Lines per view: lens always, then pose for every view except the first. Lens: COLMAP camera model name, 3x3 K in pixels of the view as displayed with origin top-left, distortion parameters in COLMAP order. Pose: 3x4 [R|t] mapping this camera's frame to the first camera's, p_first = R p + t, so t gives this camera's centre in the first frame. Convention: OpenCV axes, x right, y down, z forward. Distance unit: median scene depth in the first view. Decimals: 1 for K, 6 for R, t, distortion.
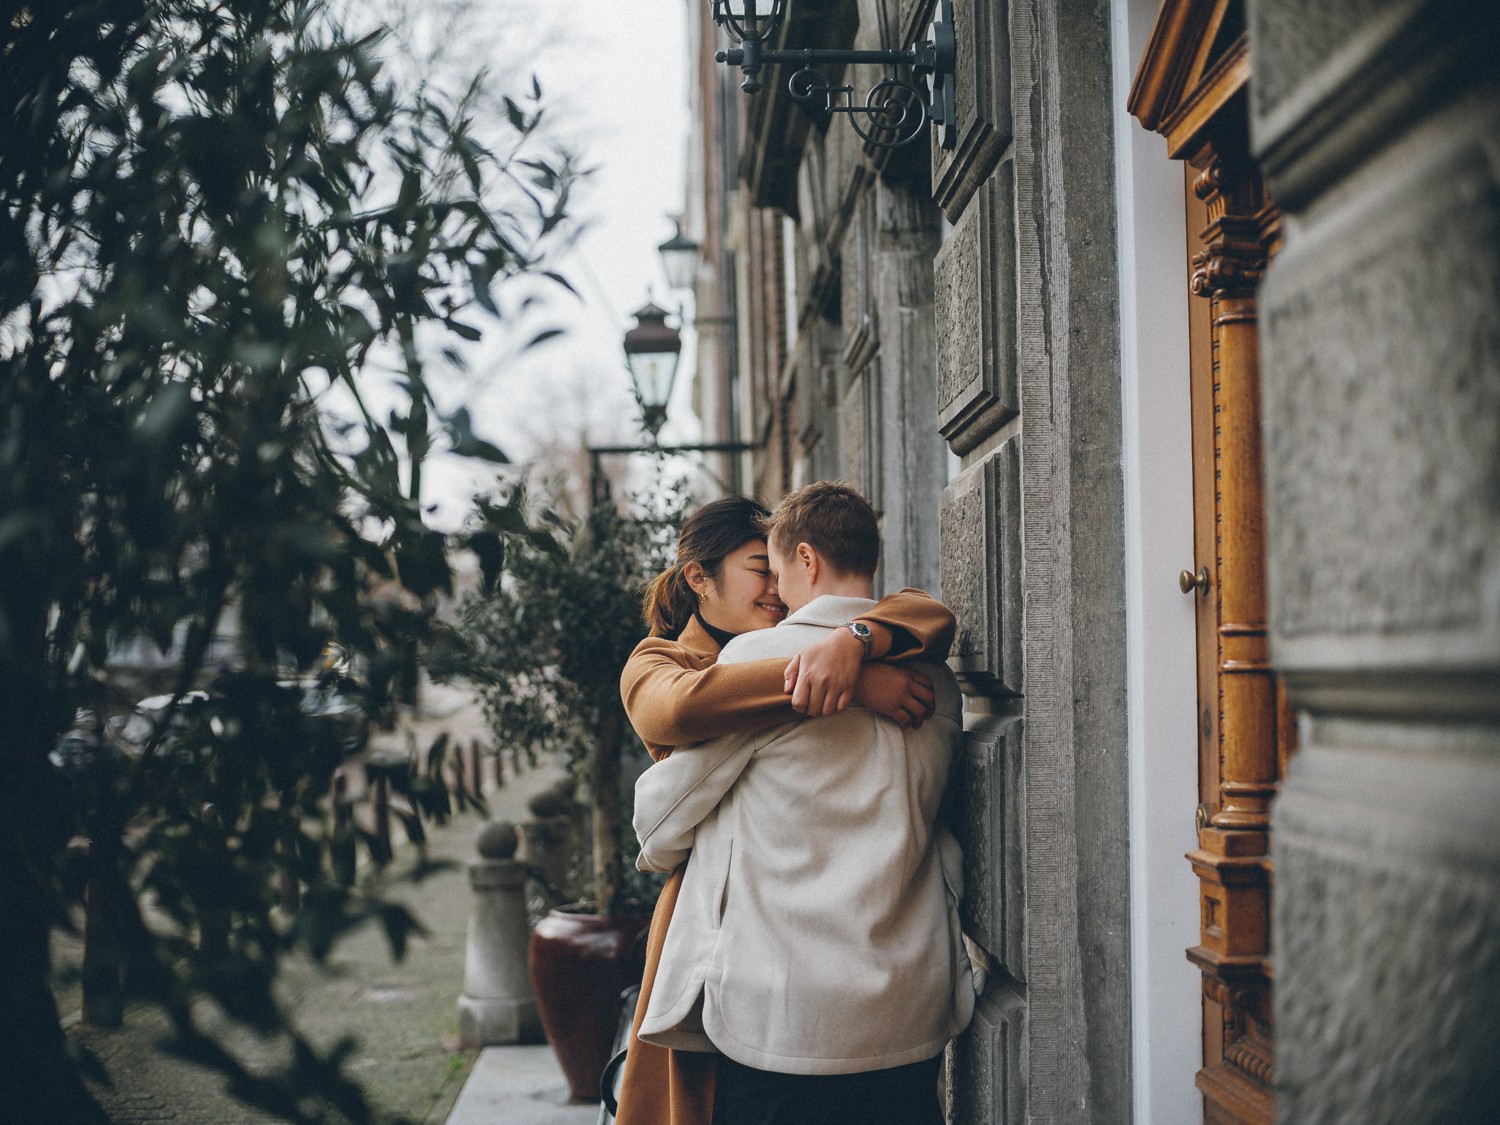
lens RADIAL K [[1964.3, 0, 750.0], [0, 1964.3, 562.5], [0, 0, 1]] dist [-0.124481, -0.018889]
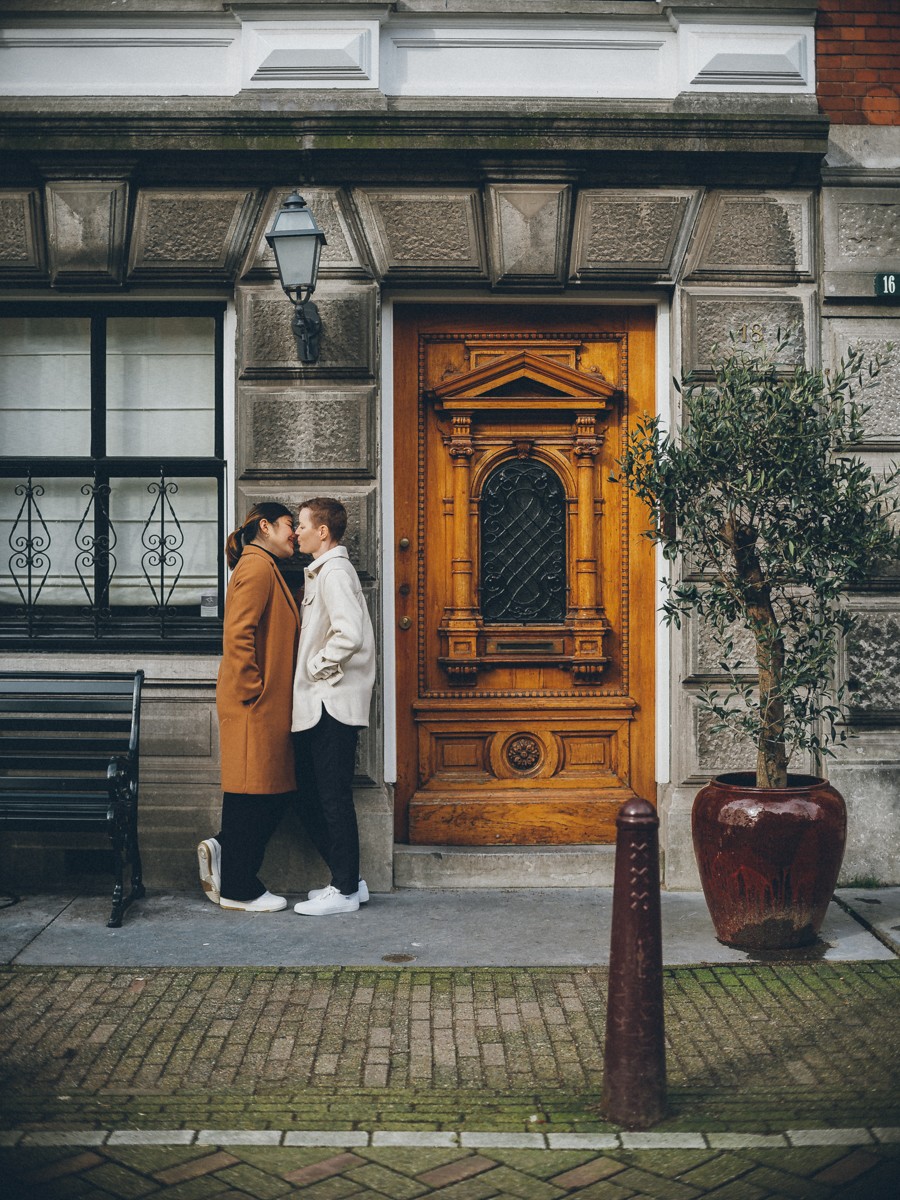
lens RADIAL K [[1571.4, 0, 450.0], [0, 1571.4, 570.6], [0, 0, 1]] dist [-0.124481, -0.018889]
pose [[0.027721, 0.018092, 0.999452, -2.092675], [-0.061517, 0.997972, -0.016359, 0.083825], [-0.997721, -0.061030, 0.028778, 0.820547]]
